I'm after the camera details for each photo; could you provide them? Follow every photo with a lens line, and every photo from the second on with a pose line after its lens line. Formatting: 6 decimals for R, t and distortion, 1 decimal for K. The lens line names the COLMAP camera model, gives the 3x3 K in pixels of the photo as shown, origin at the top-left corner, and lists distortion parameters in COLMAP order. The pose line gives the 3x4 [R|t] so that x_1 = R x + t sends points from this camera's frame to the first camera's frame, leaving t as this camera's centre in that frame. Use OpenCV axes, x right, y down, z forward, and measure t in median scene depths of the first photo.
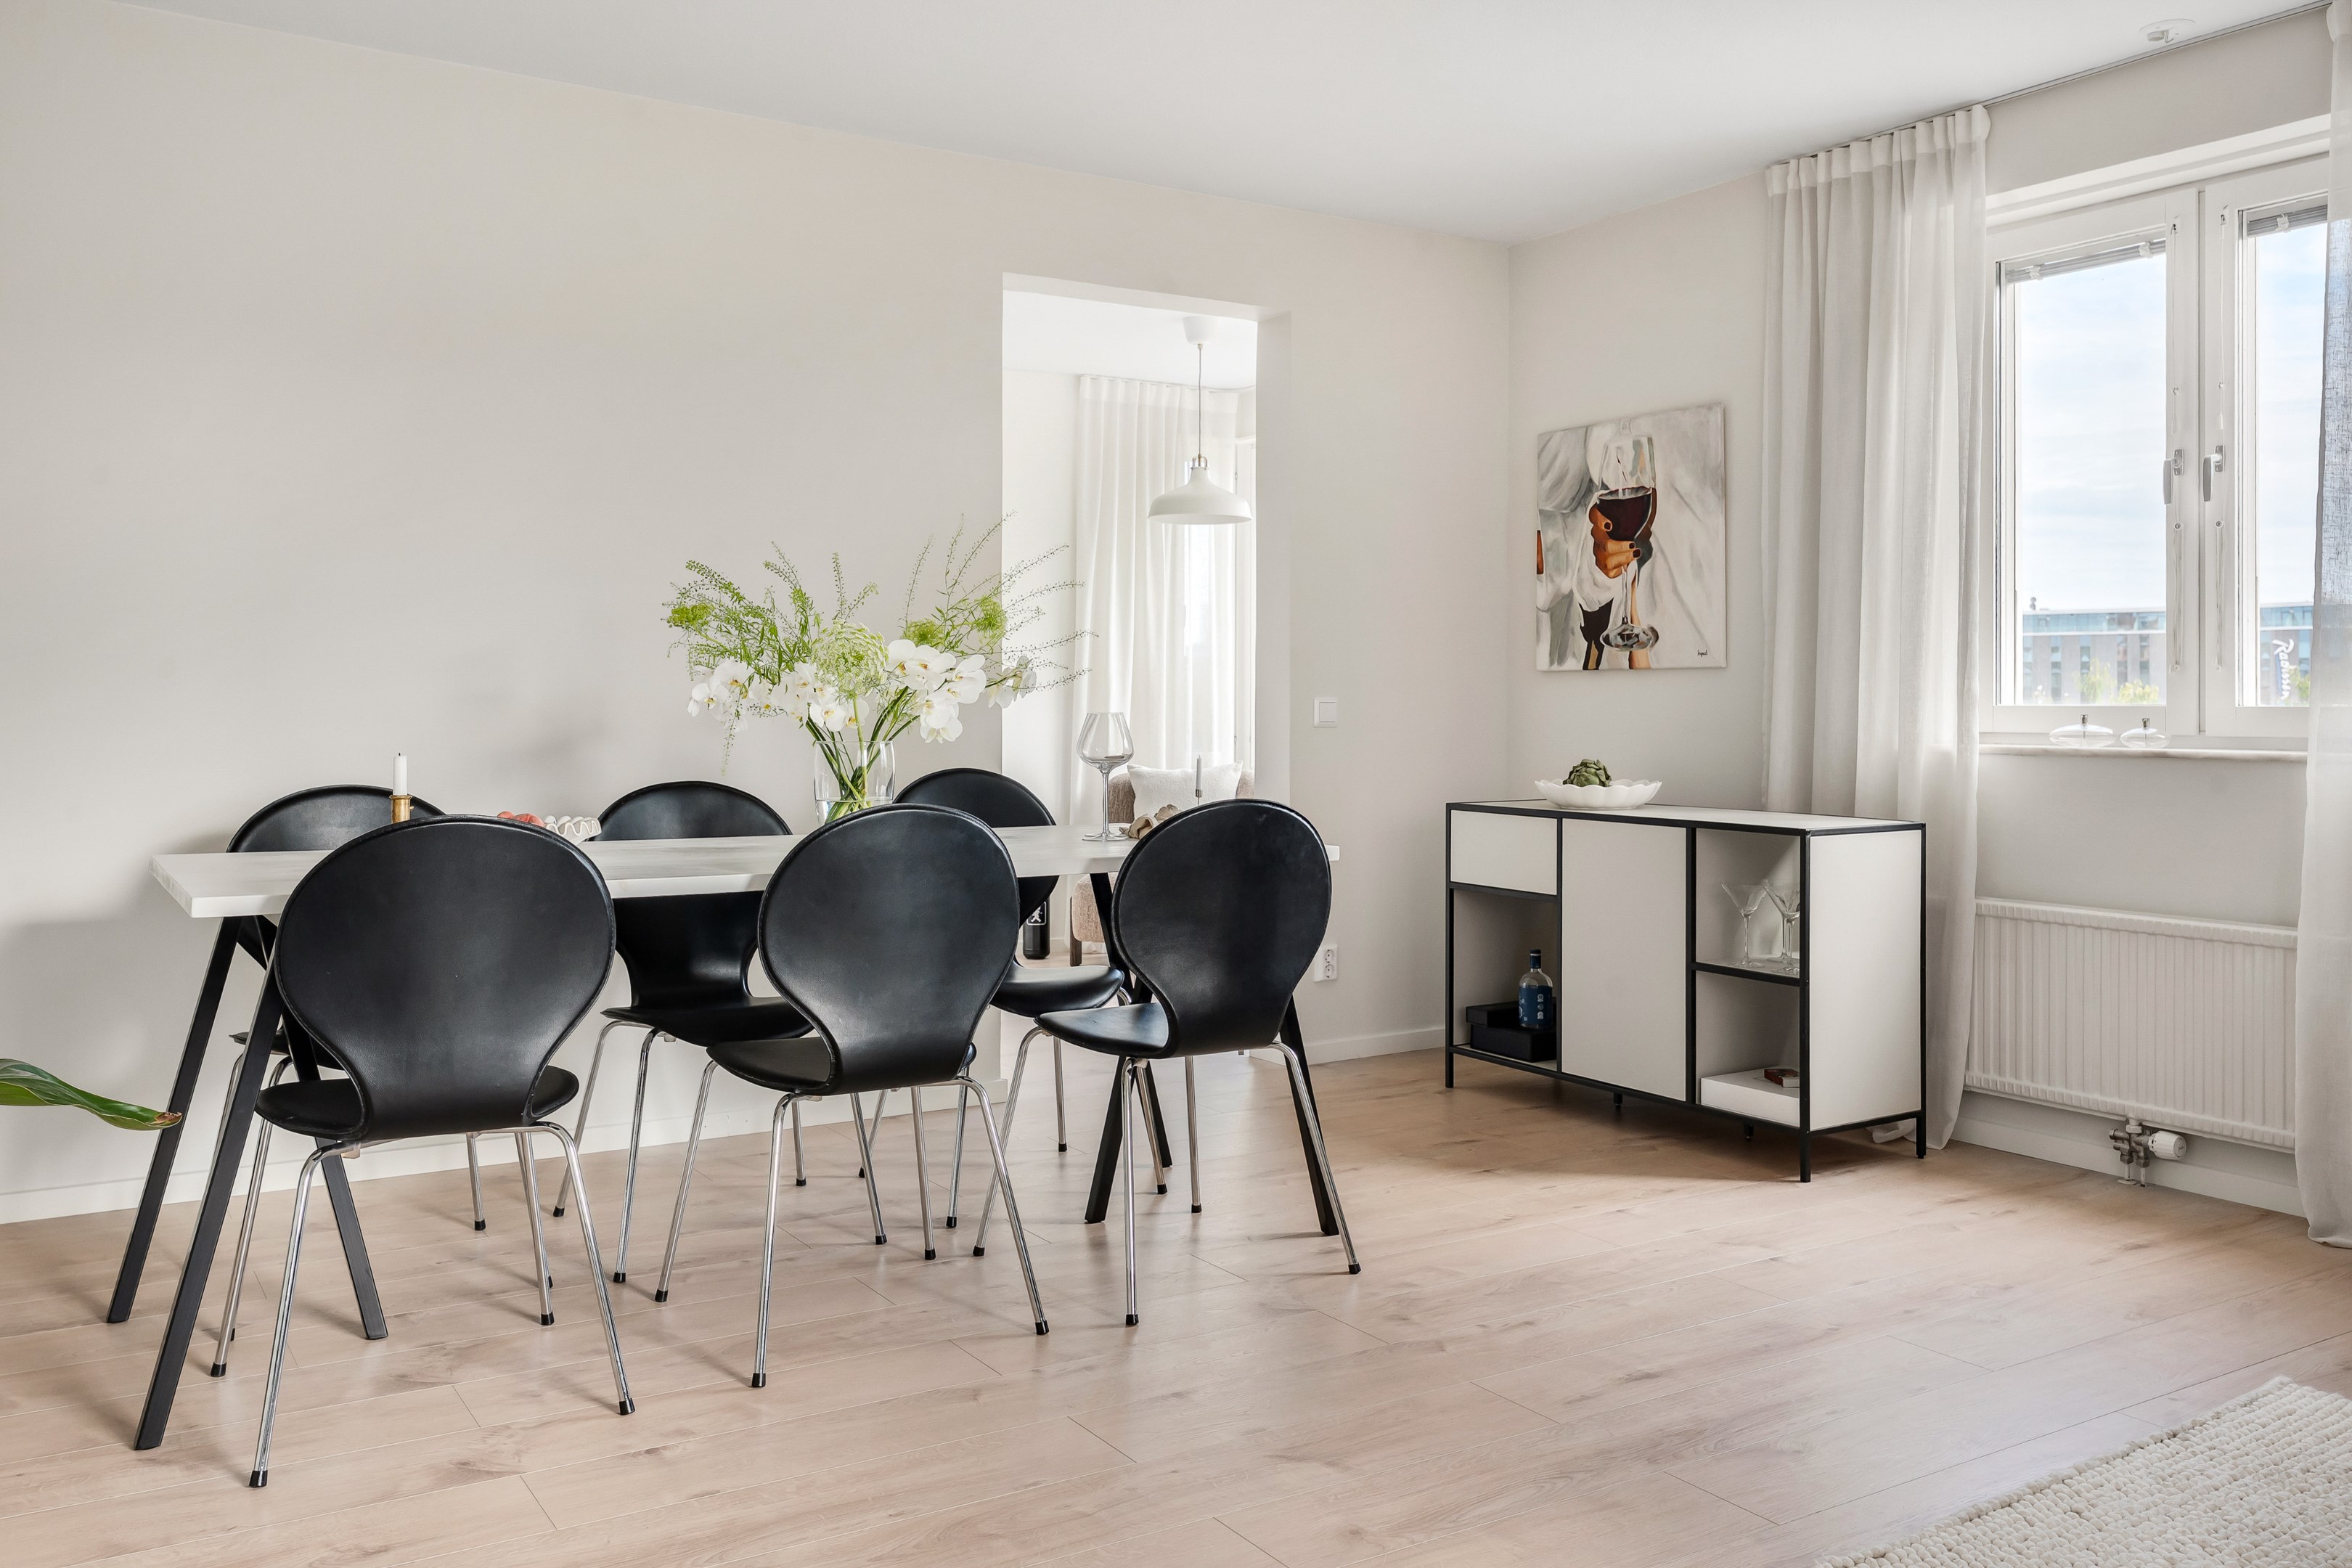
lens RADIAL K [[1895.7, 0, 1180.1], [0, 1895.7, 703.2], [0, 0, 1]] dist [0.009200, -0.001026]
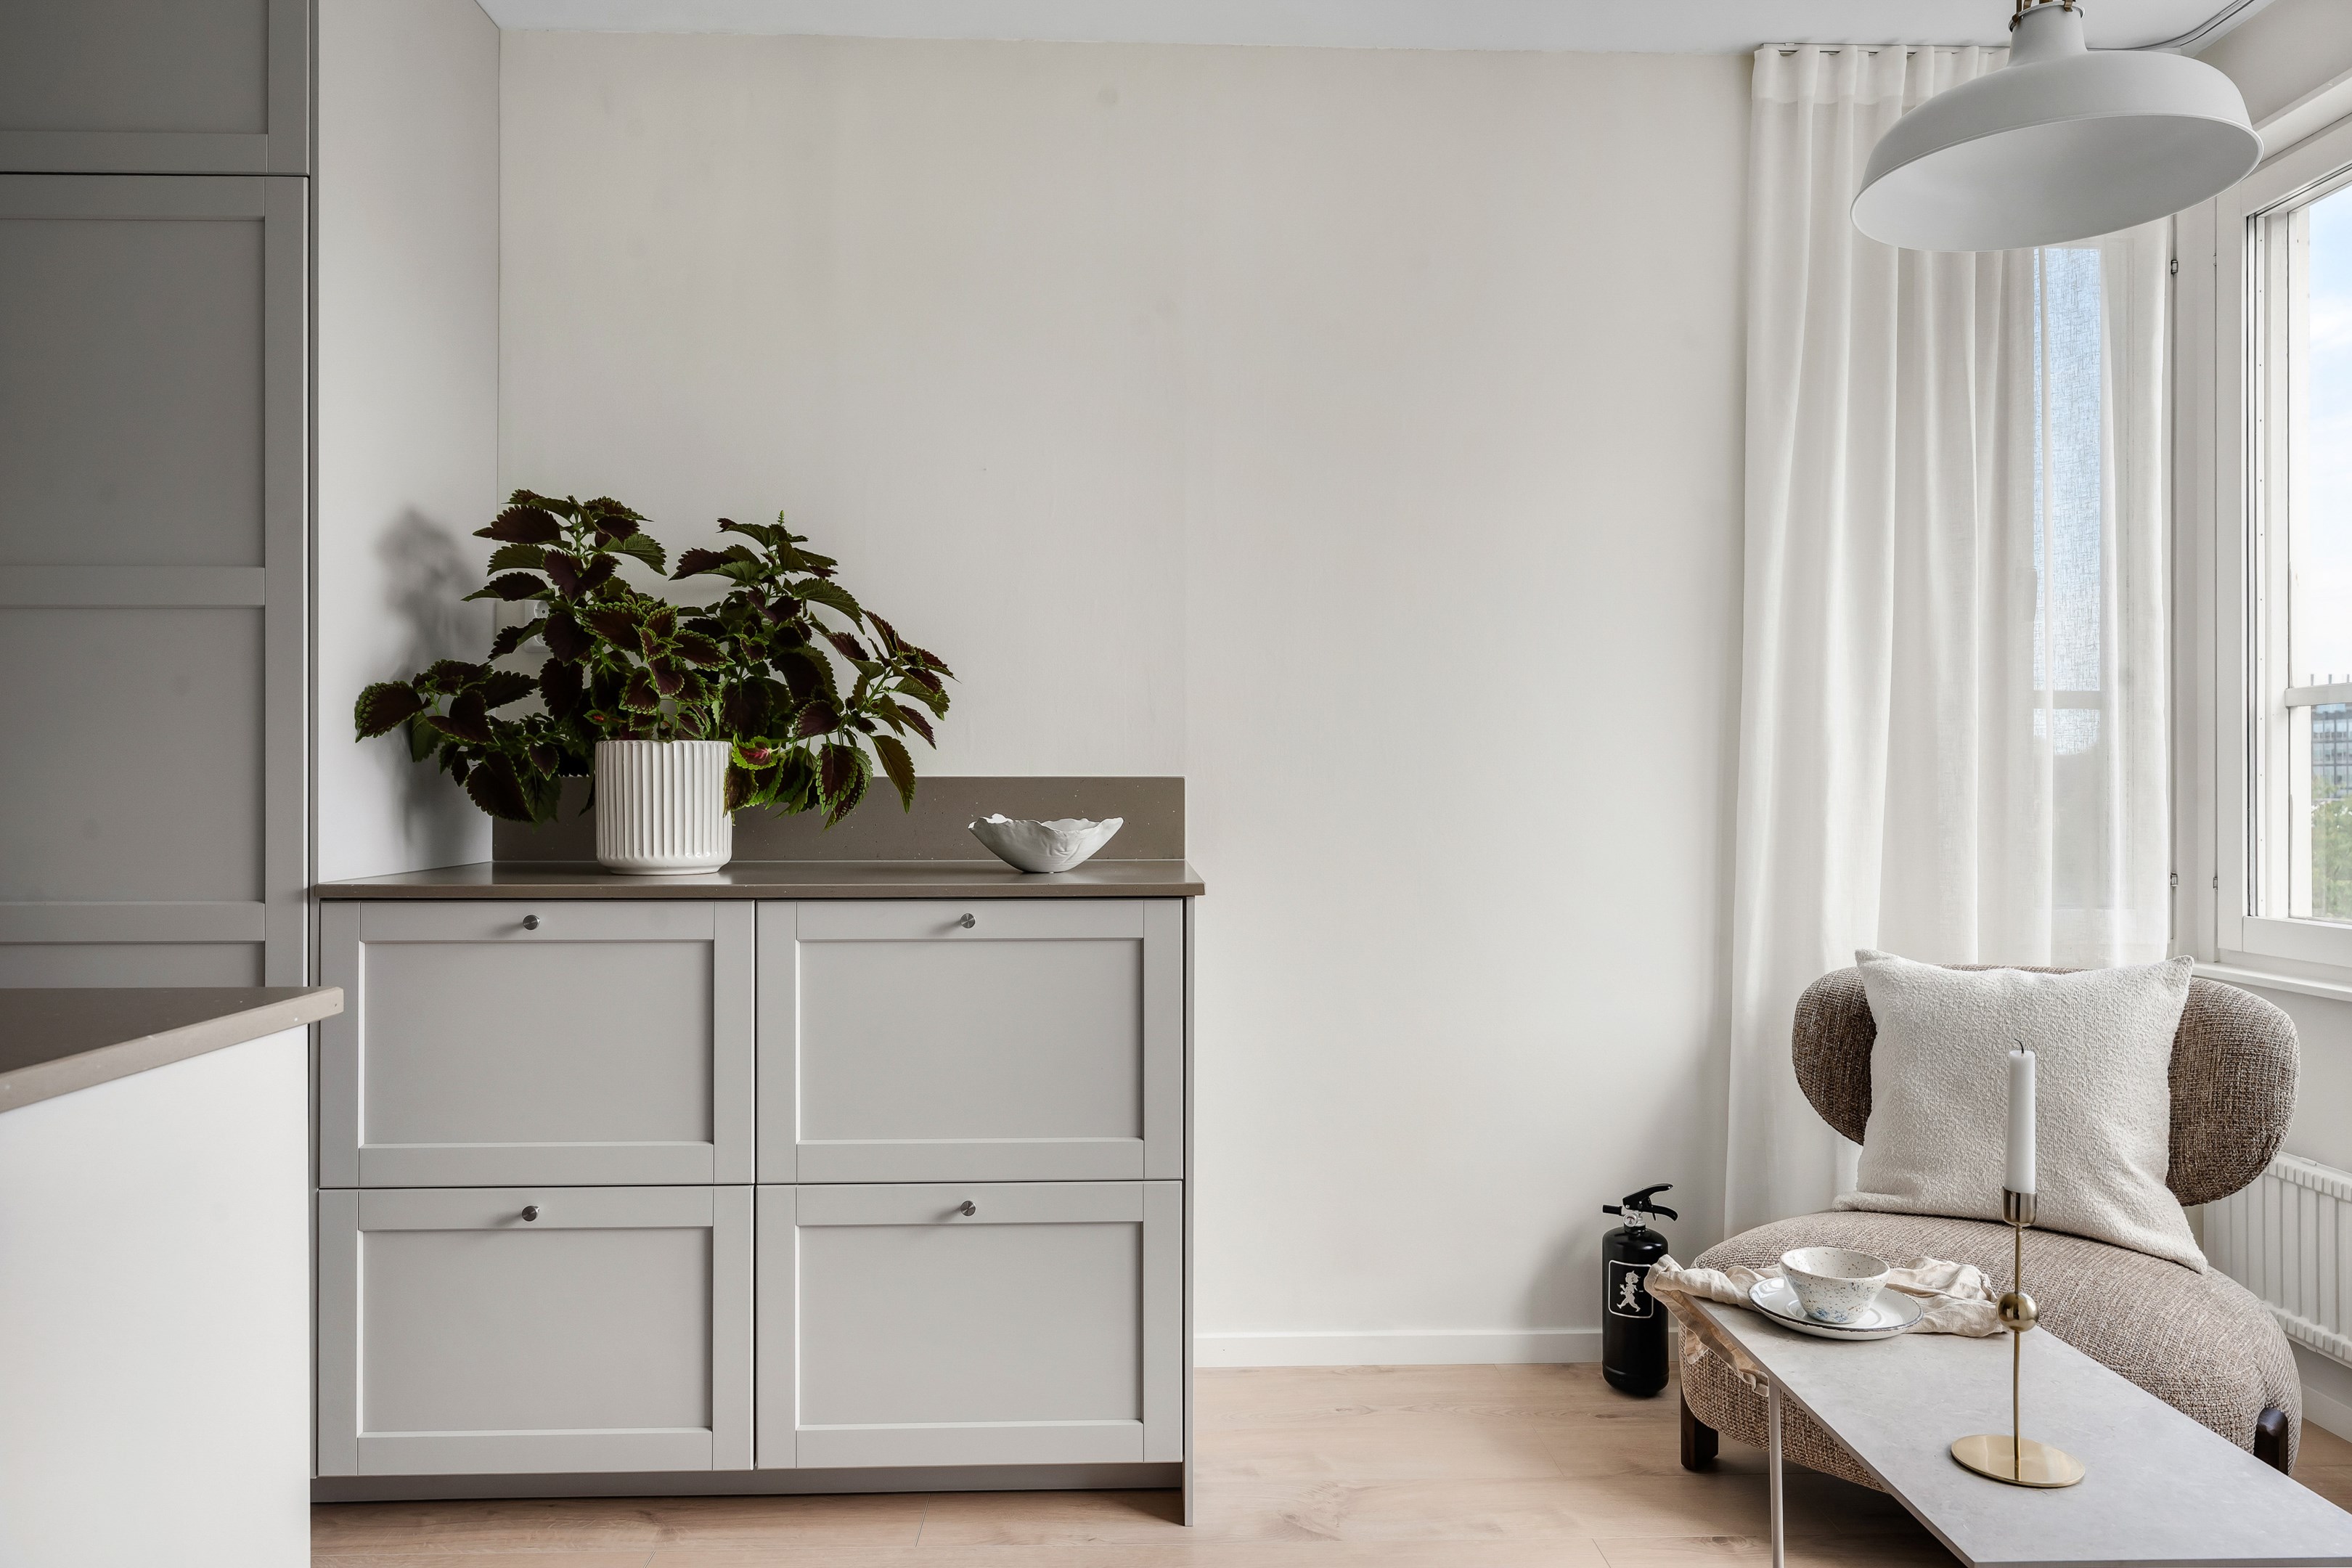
lens RADIAL K [[1598.8, 0, 1176.0], [0, 1598.8, 784.0], [0, 0, 1]] dist [0.003152, 0.000934]
pose [[0.867108, -0.000832, -0.498120, 0.024056], [0.001675, 0.999998, 0.001245, -0.005612], [0.498118, -0.001914, 0.867107, 0.923936]]
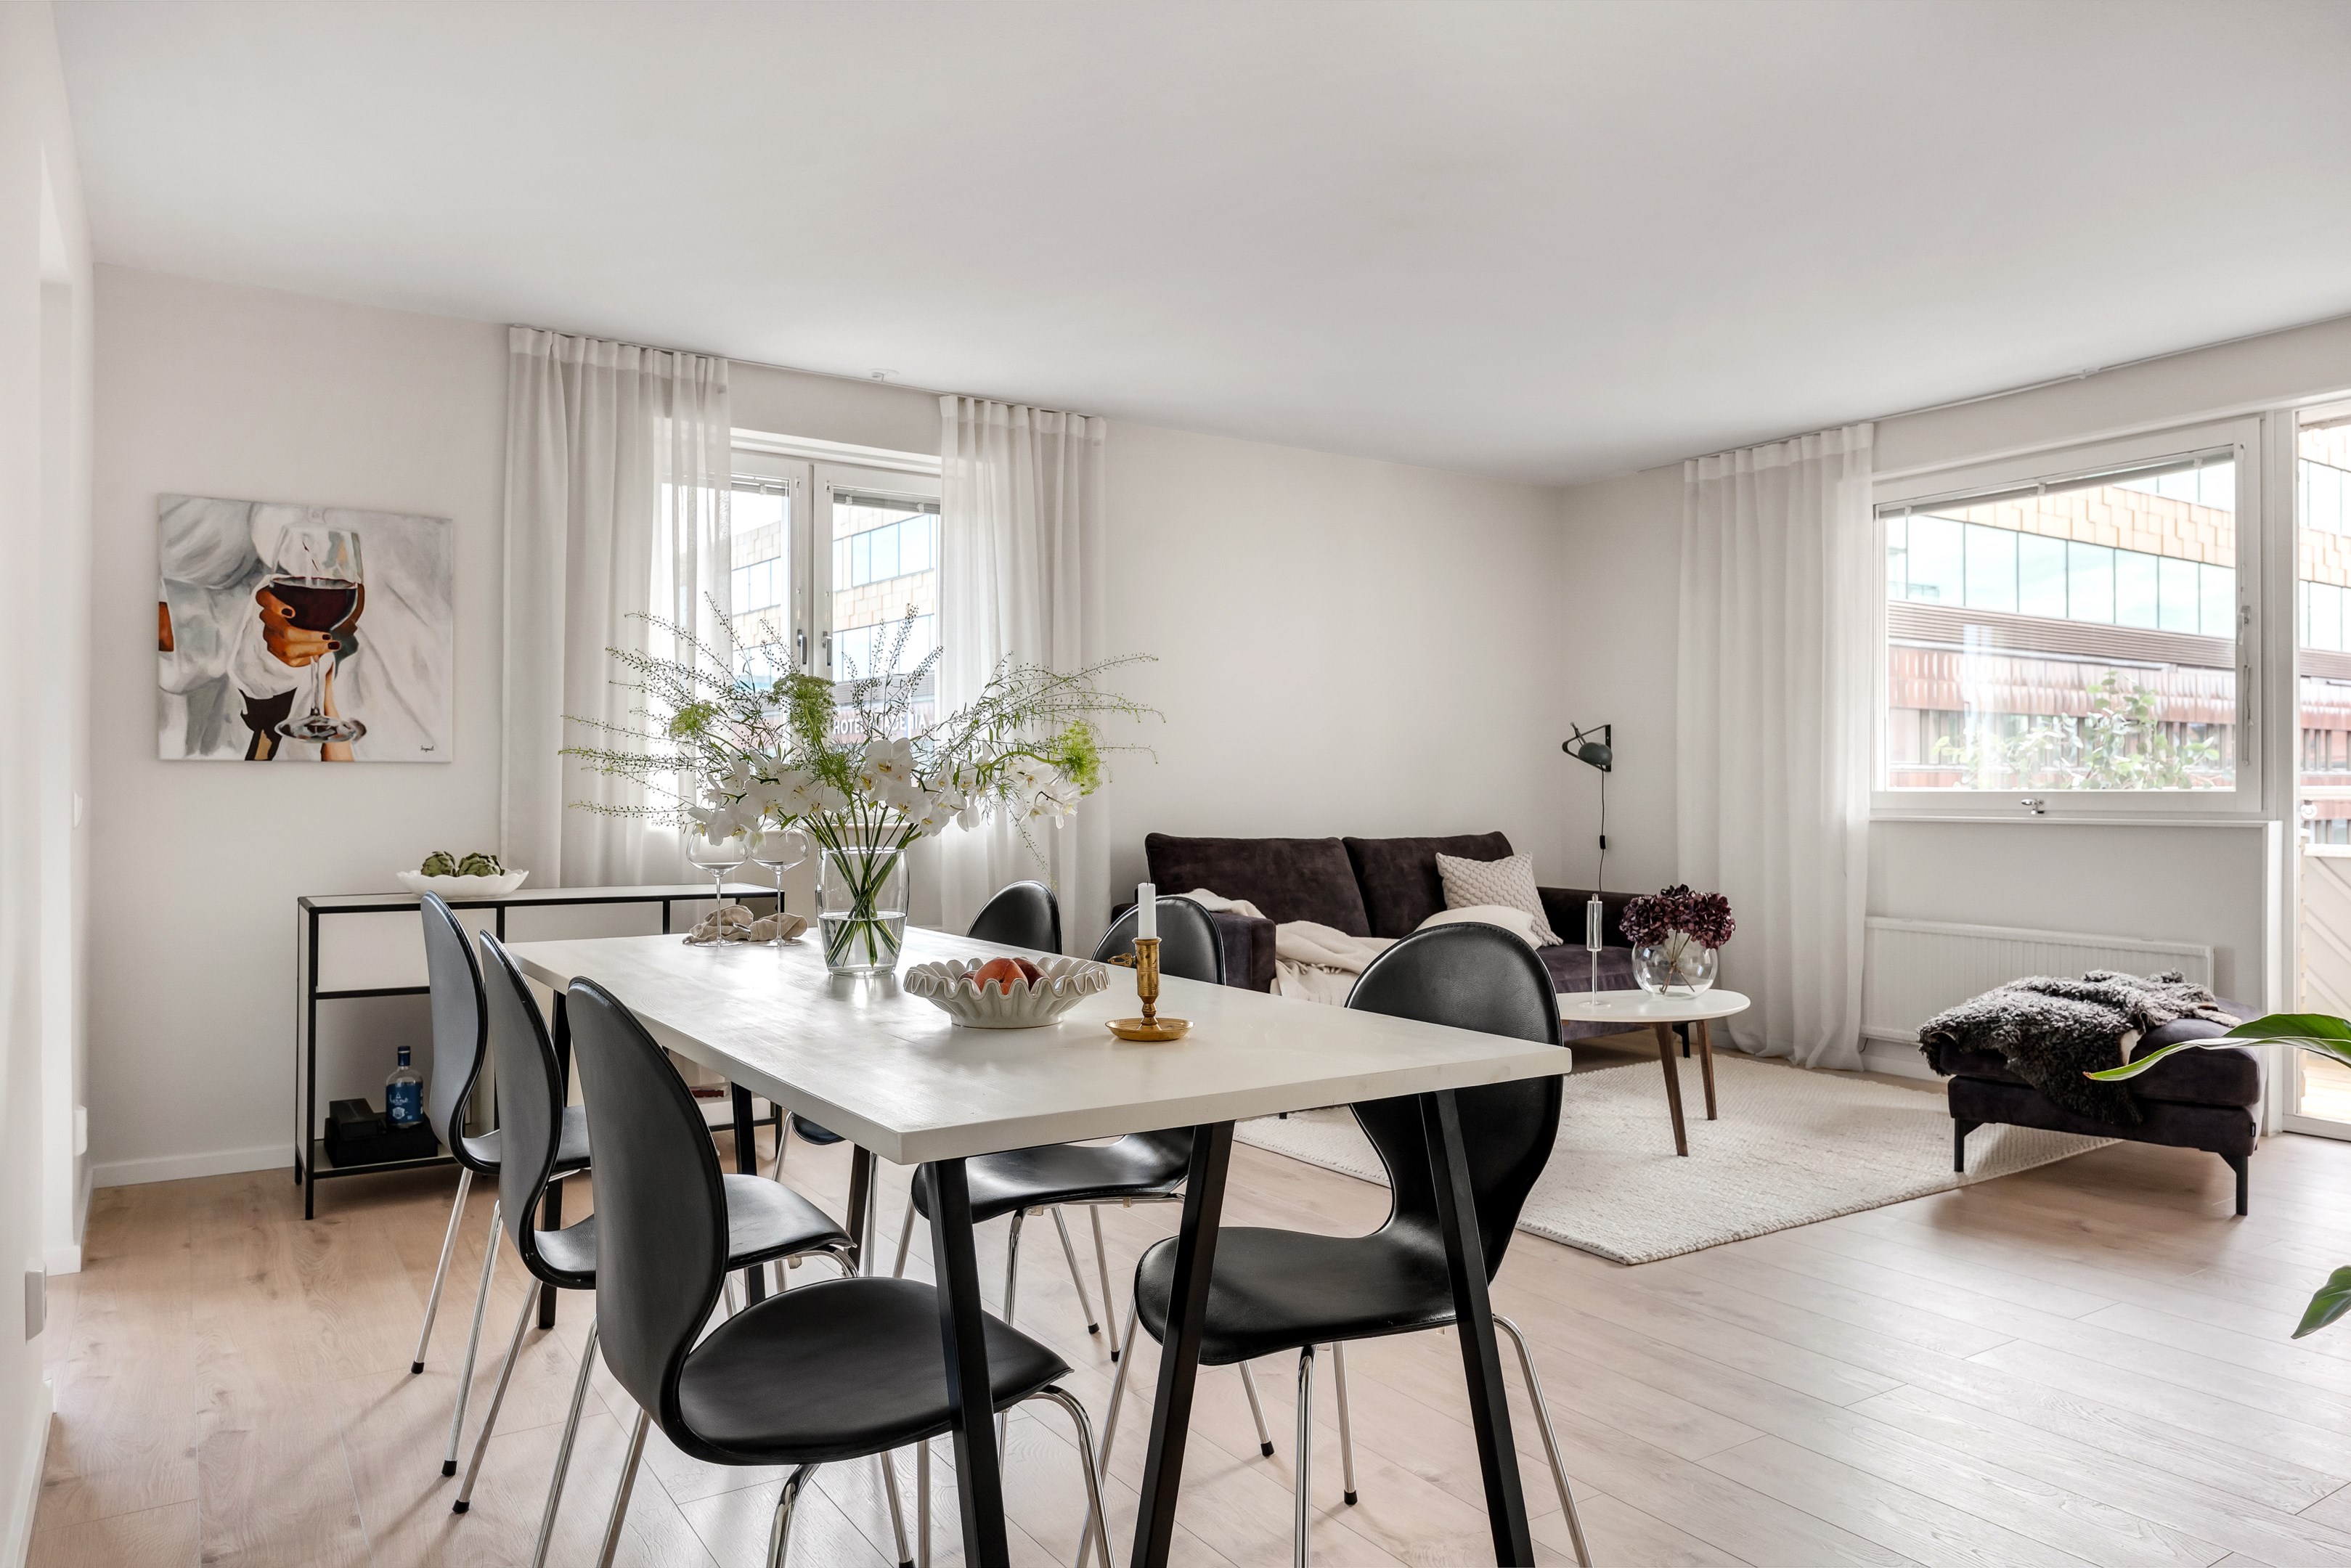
lens RADIAL K [[1546.4, 0, 1175.5], [0, 1546.4, 784.0], [0, 0, 1]] dist [-0.002257, -0.000762]
pose [[-0.005025, 0.005236, 0.999974, -0.576921], [-0.000204, 0.999986, -0.005237, -0.002009], [-0.999987, -0.000230, -0.005024, 0.565421]]
